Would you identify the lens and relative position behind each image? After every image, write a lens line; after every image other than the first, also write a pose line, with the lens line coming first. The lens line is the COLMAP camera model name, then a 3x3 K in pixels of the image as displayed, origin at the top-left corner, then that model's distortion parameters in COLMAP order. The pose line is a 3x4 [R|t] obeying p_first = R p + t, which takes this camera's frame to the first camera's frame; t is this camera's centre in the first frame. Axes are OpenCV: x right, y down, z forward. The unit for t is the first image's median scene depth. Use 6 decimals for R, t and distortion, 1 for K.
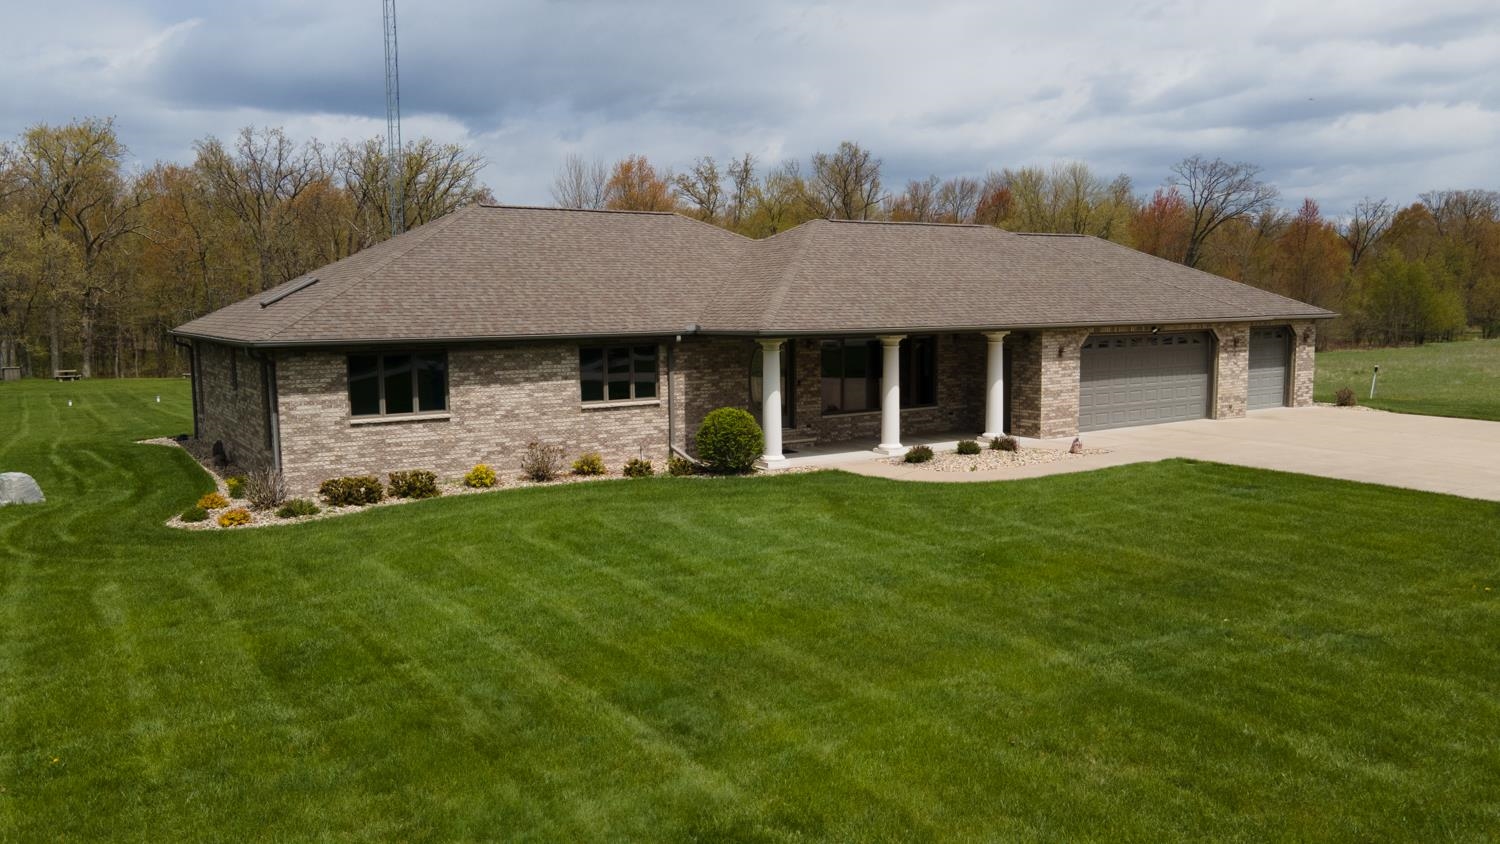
lens RADIAL K [[1099.6, 0, 752.1], [0, 1099.6, 423.6], [0, 0, 1]] dist [0.014230, 0.054004]
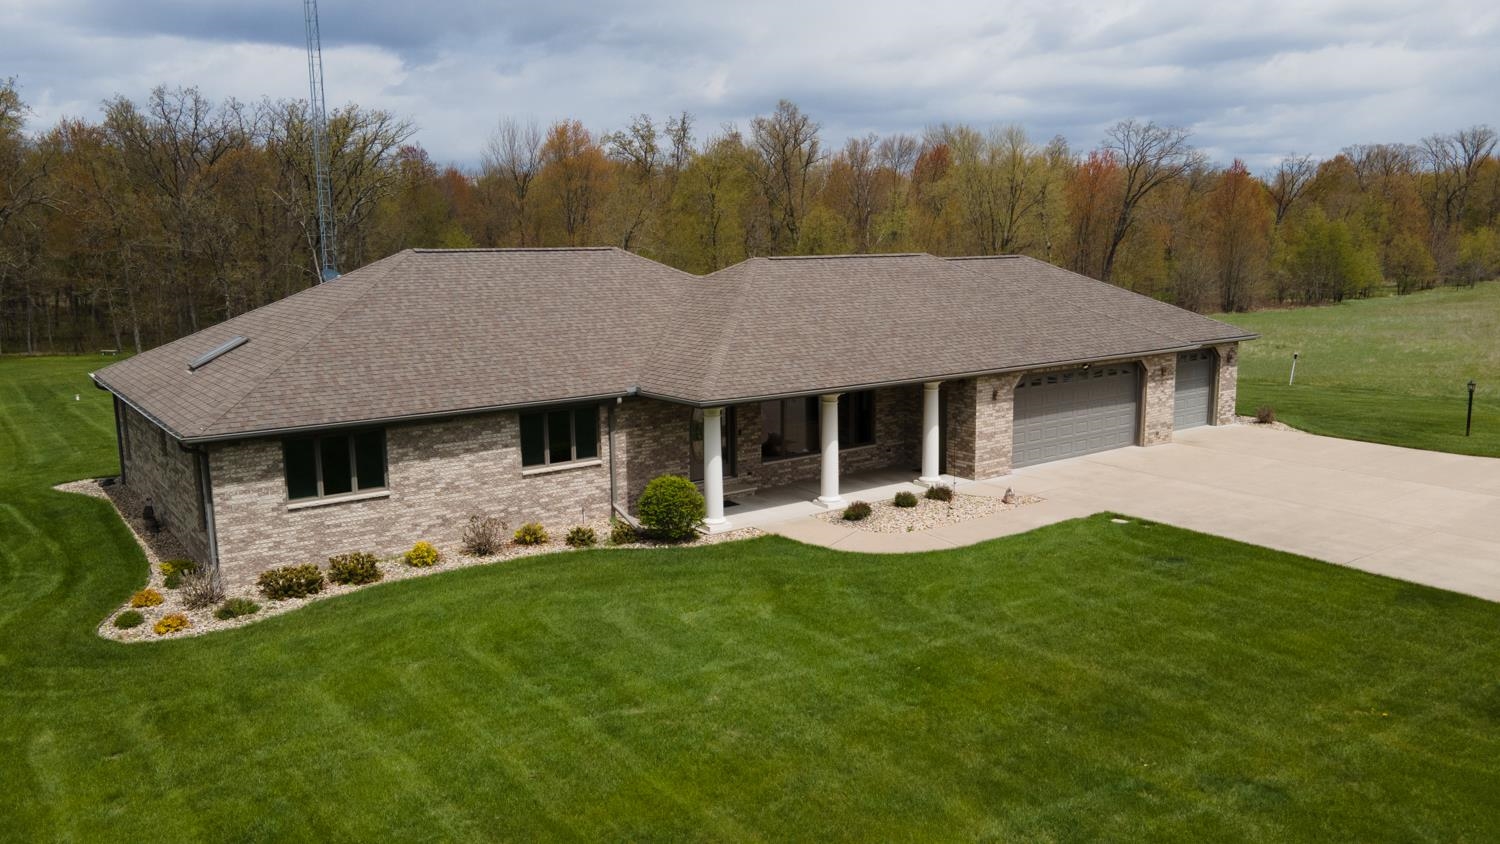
lens RADIAL K [[1099.6, 0, 752.1], [0, 1099.6, 423.6], [0, 0, 1]] dist [0.014230, 0.054004]
pose [[0.998480, -0.008935, 0.054387, -0.000549], [0.005905, 0.998434, 0.055624, -0.109406], [-0.054799, -0.055218, 0.996969, -0.007436]]
